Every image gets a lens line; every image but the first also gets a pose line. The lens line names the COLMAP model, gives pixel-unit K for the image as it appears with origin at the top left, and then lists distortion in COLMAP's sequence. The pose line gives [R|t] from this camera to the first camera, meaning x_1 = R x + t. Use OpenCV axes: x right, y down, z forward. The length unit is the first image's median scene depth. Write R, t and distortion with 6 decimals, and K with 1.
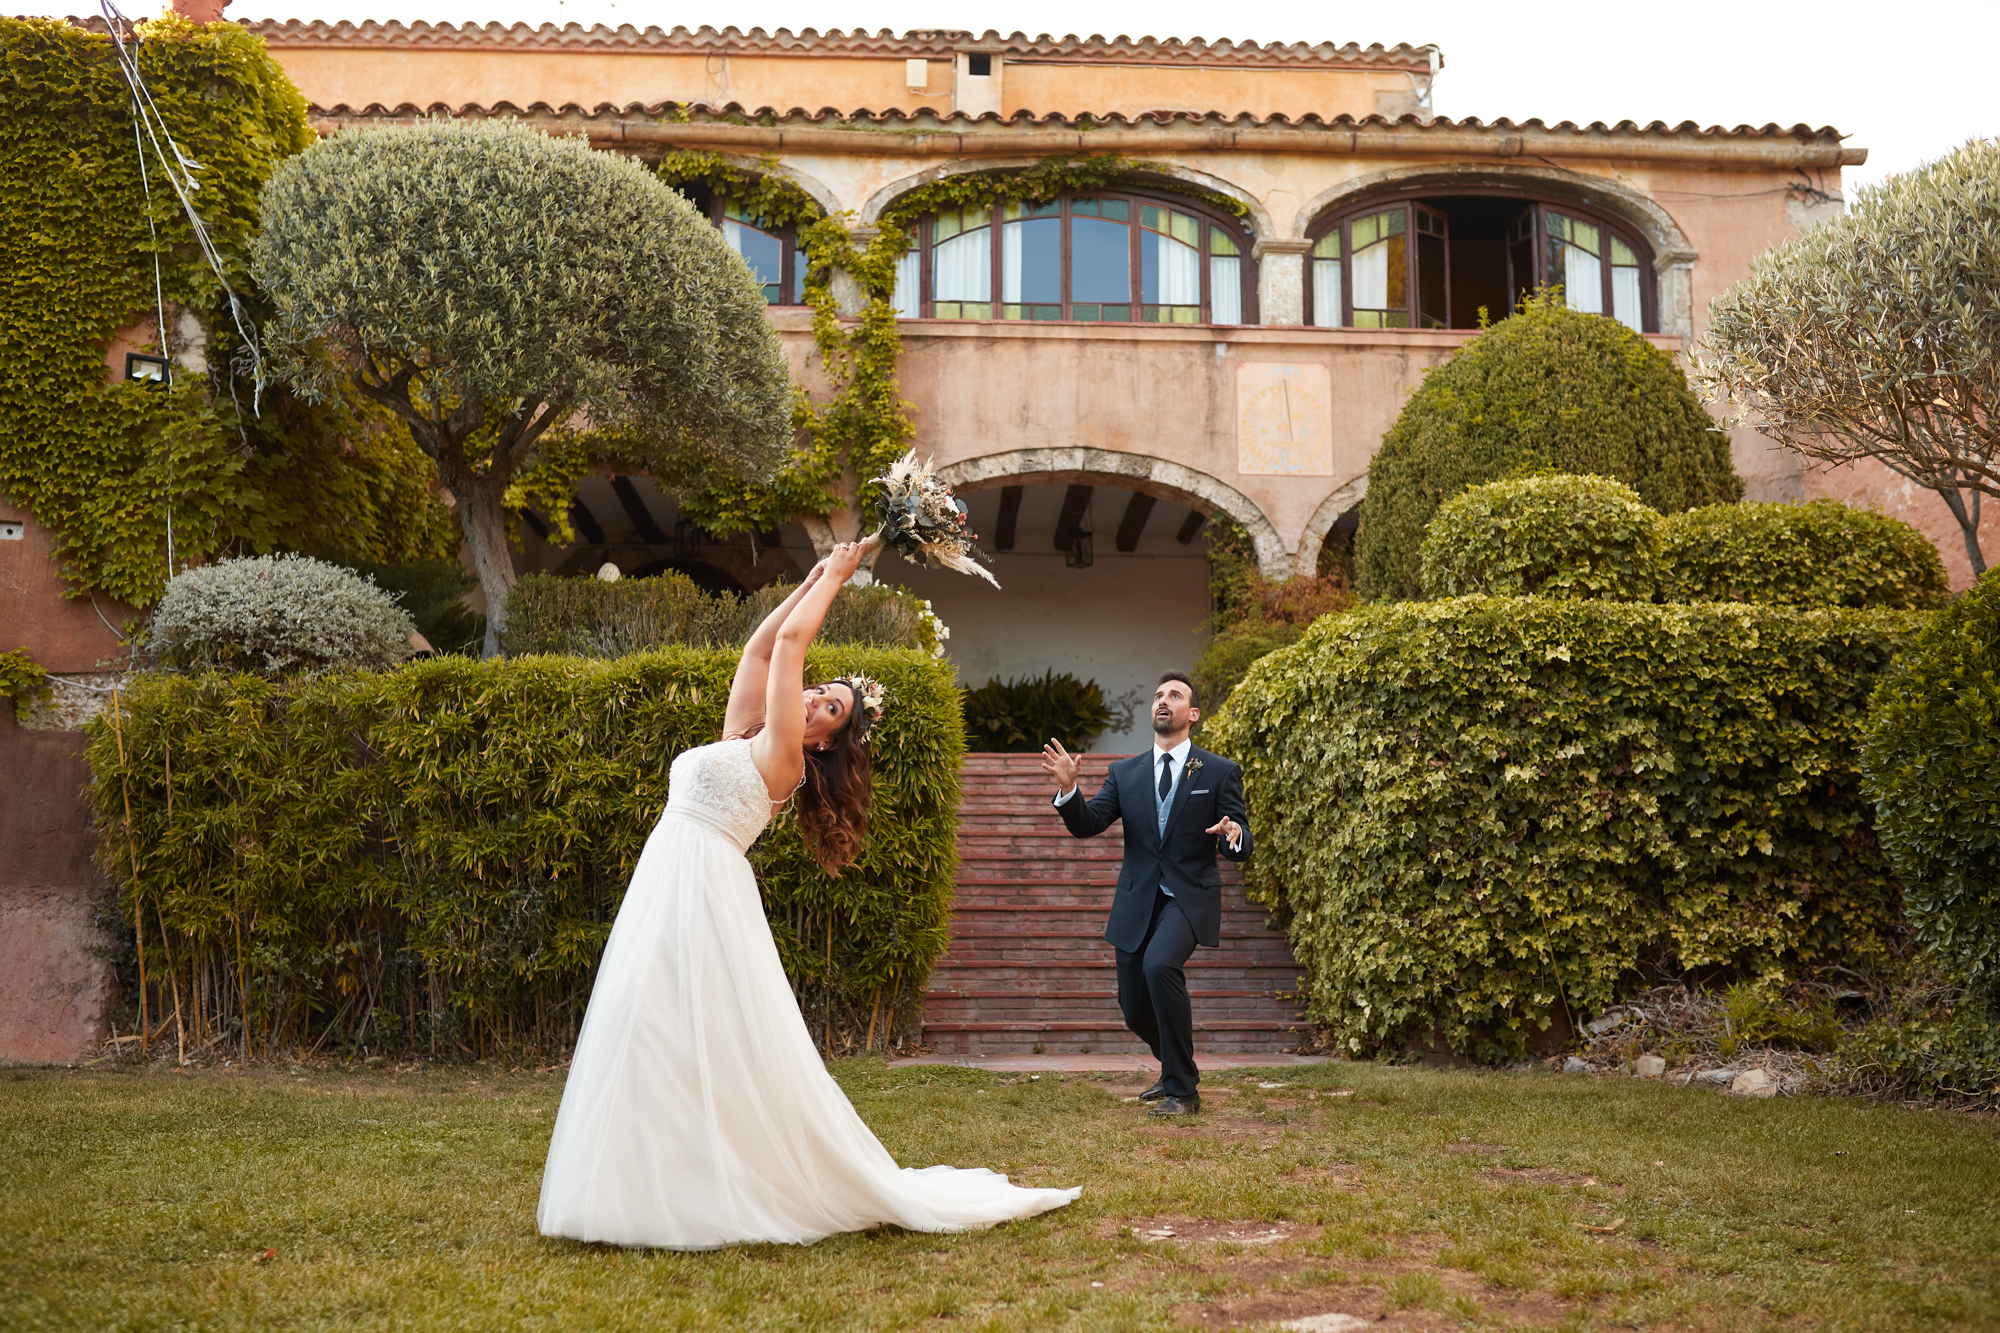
lens RADIAL K [[1922.2, 0, 1000.0], [0, 1922.2, 666.5], [0, 0, 1]] dist [-0.022372, -0.003257]
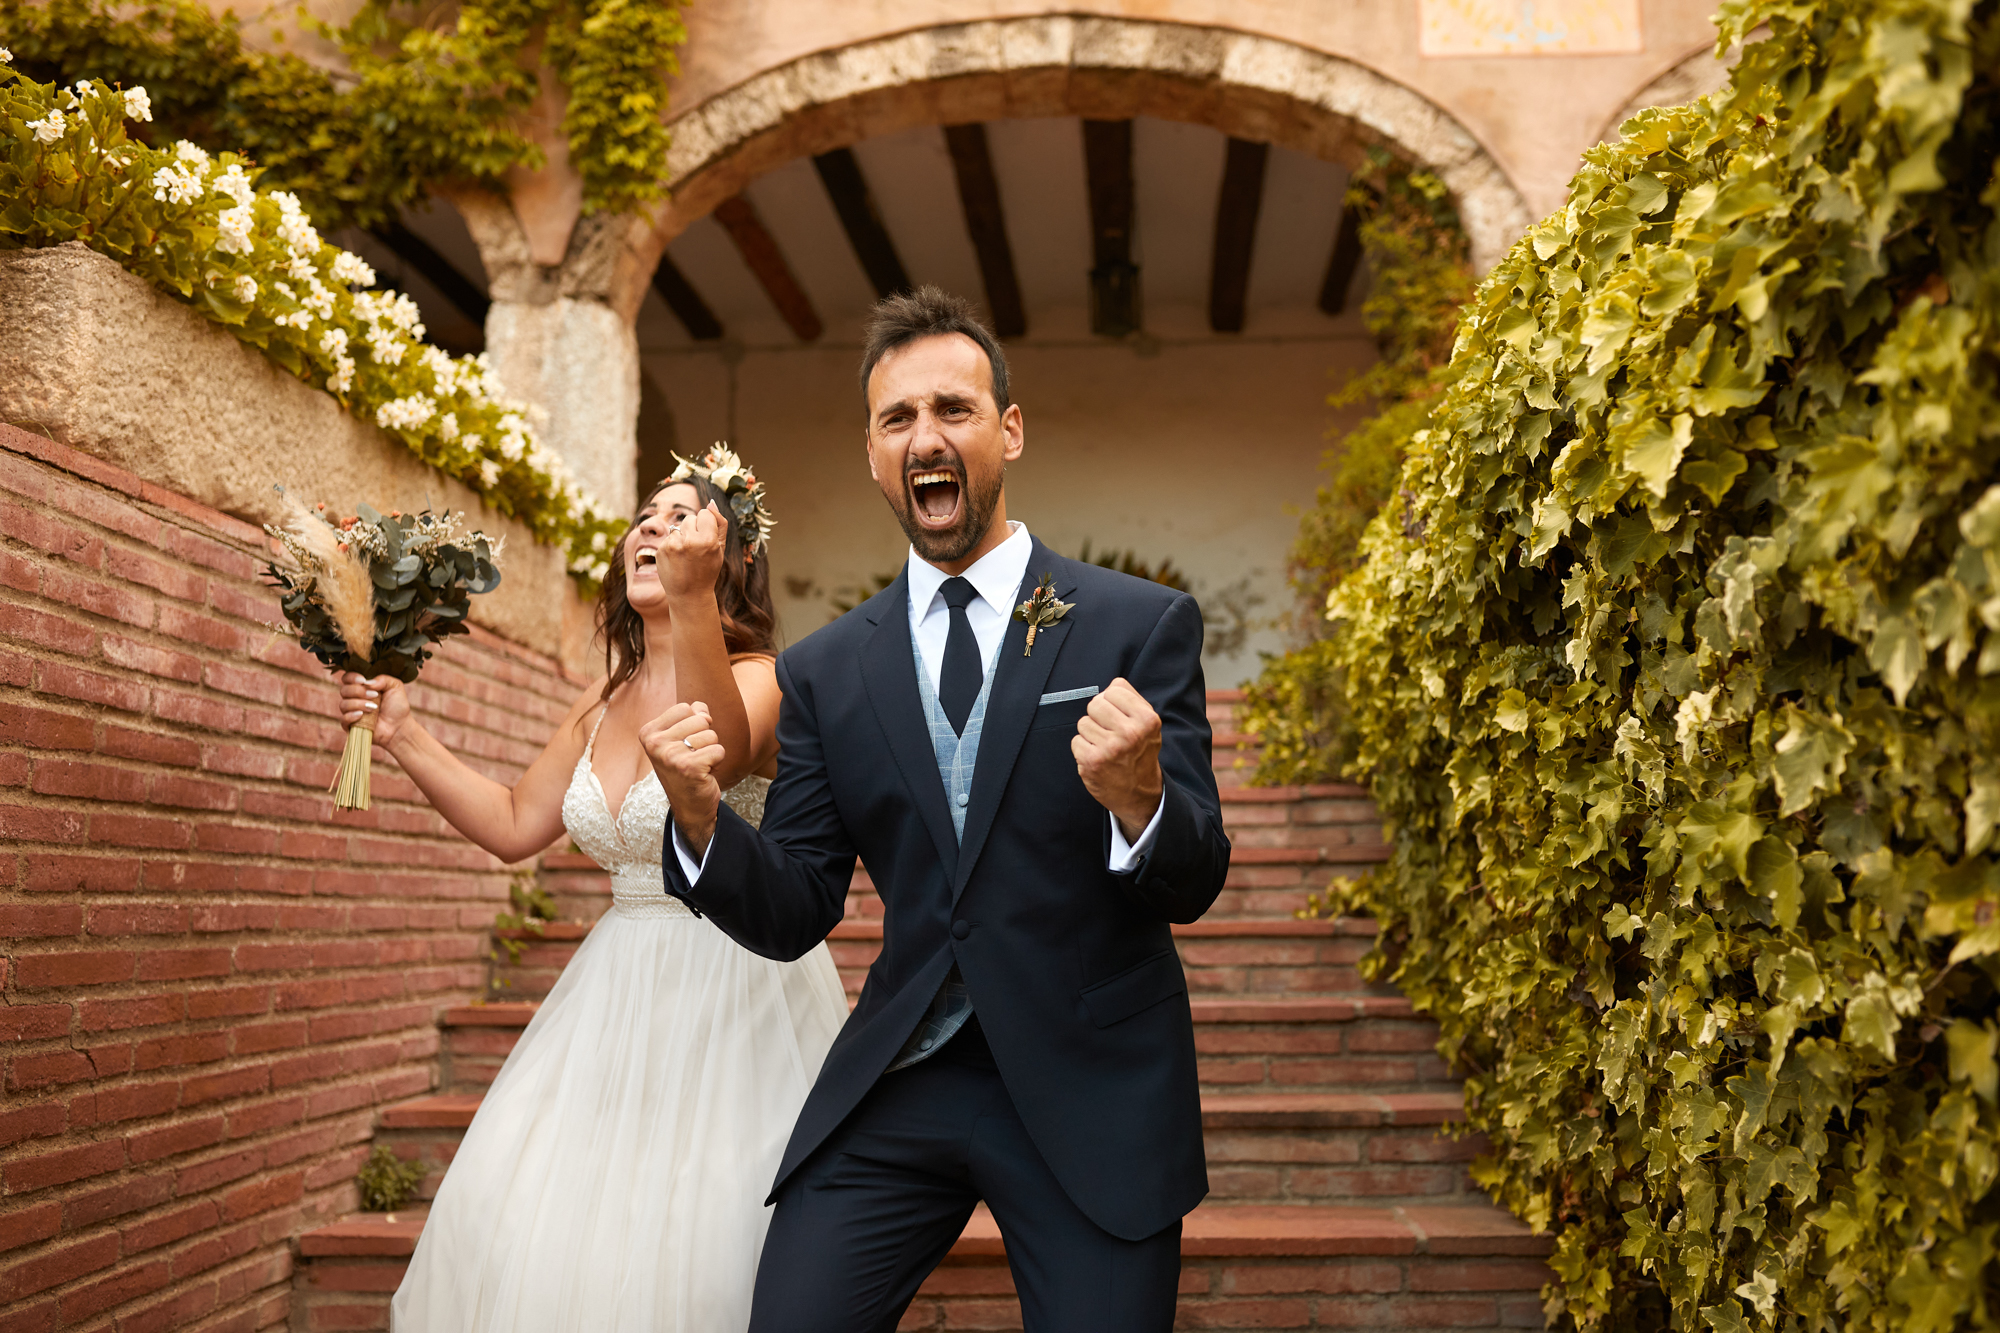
lens RADIAL K [[1922.7, 0, 1000.2], [0, 1922.7, 678.0], [0, 0, 1]] dist [-0.026119, 0.012354]
pose [[0.994450, -0.024827, -0.102241, 0.069287], [0.028136, 0.999122, 0.031052, 0.026833], [0.101381, -0.033756, 0.994275, 0.548566]]
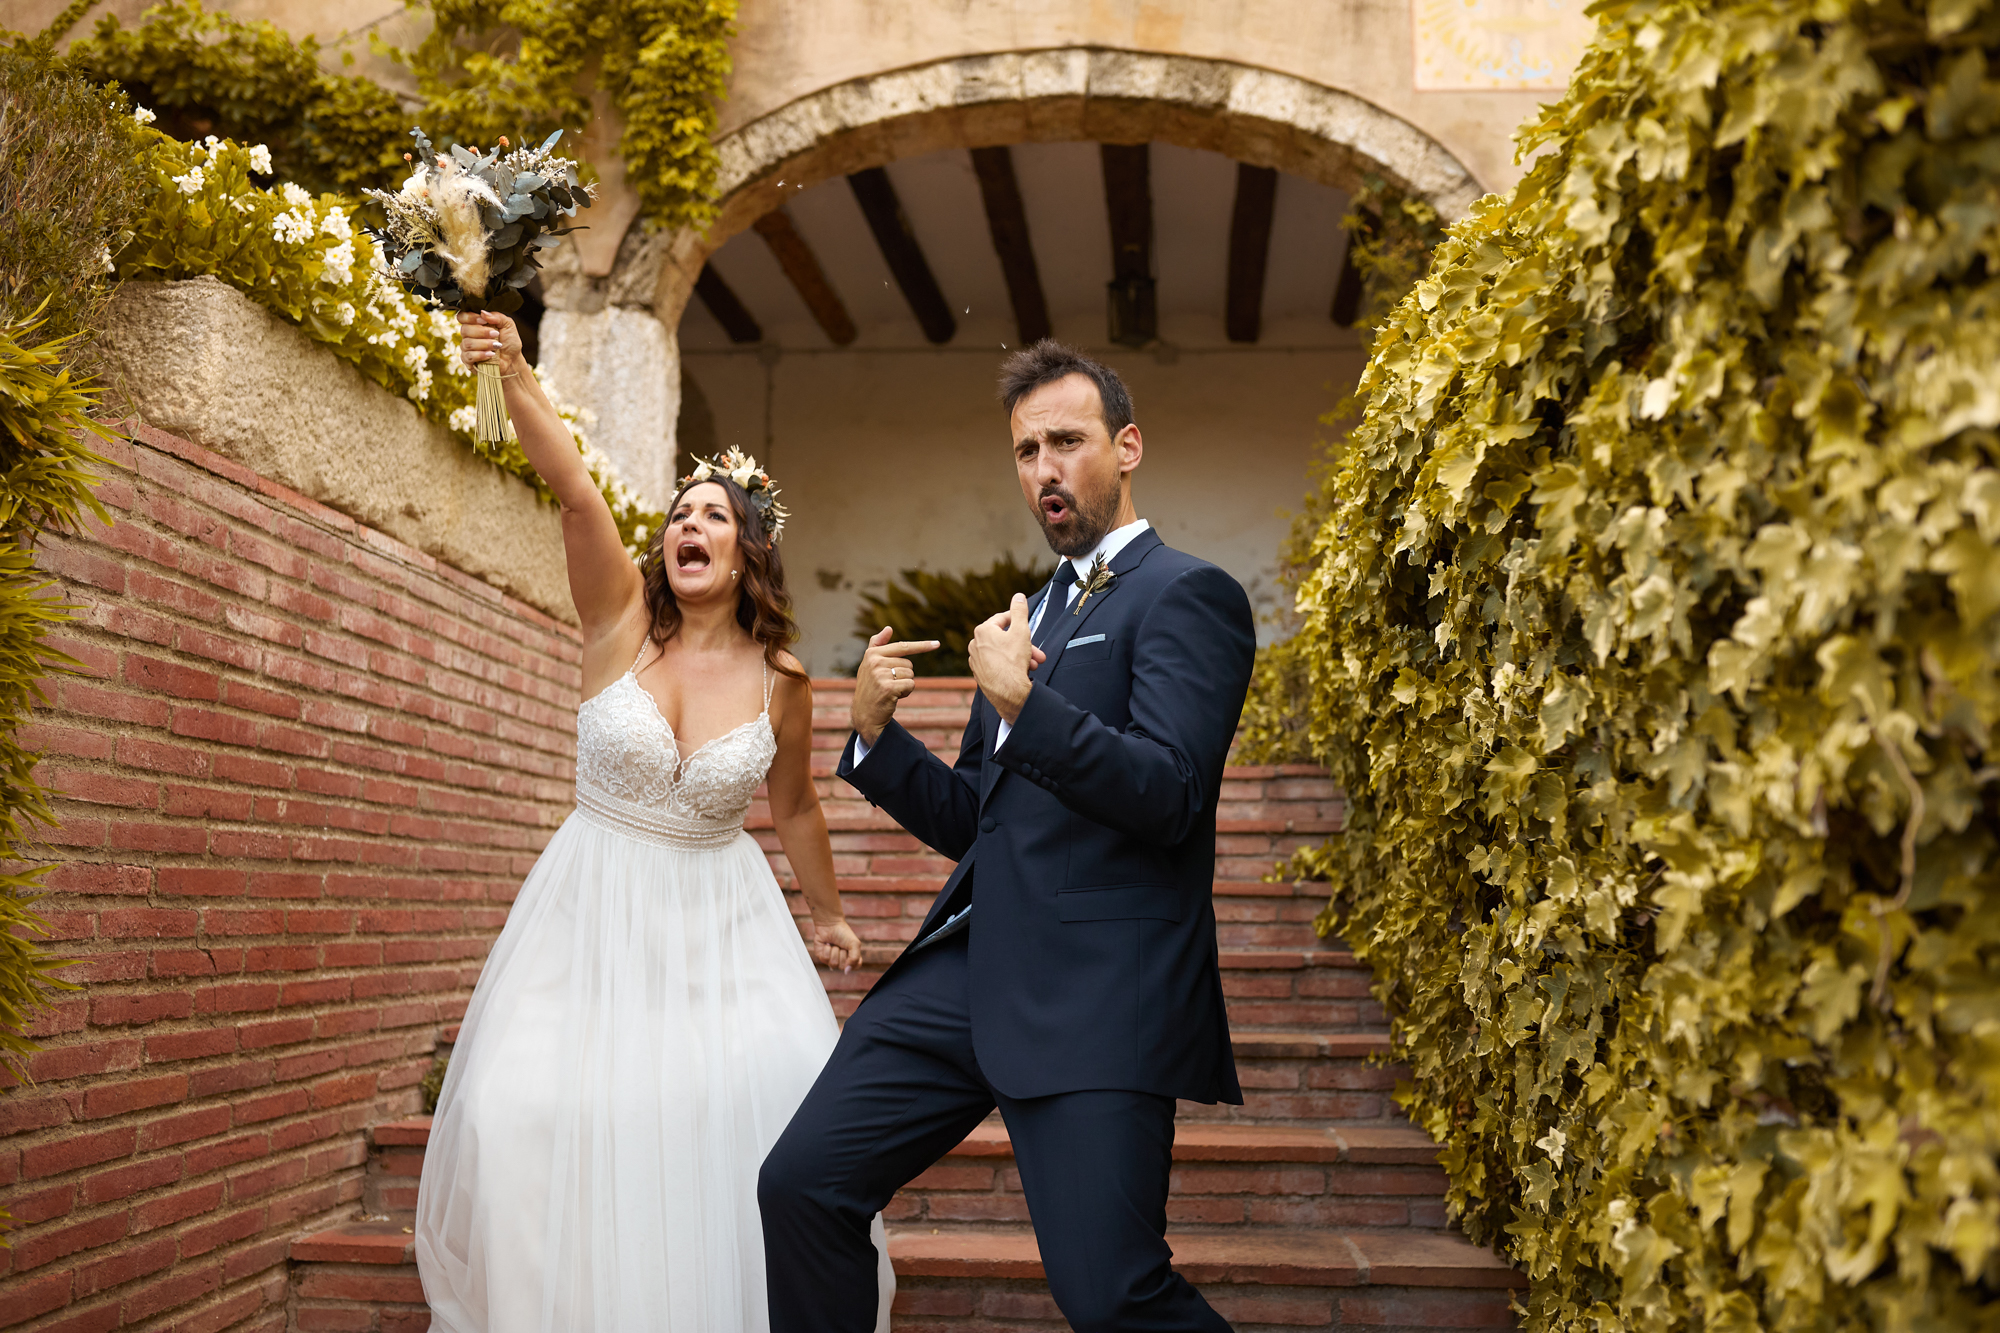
lens RADIAL K [[1922.2, 0, 1000.0], [0, 1922.2, 666.5], [0, 0, 1]] dist [-0.022372, -0.003257]
pose [[0.992550, -0.009852, -0.121436, 0.078833], [0.013085, 0.999580, 0.025849, 0.028401], [0.121130, -0.027246, 0.992263, 0.517804]]
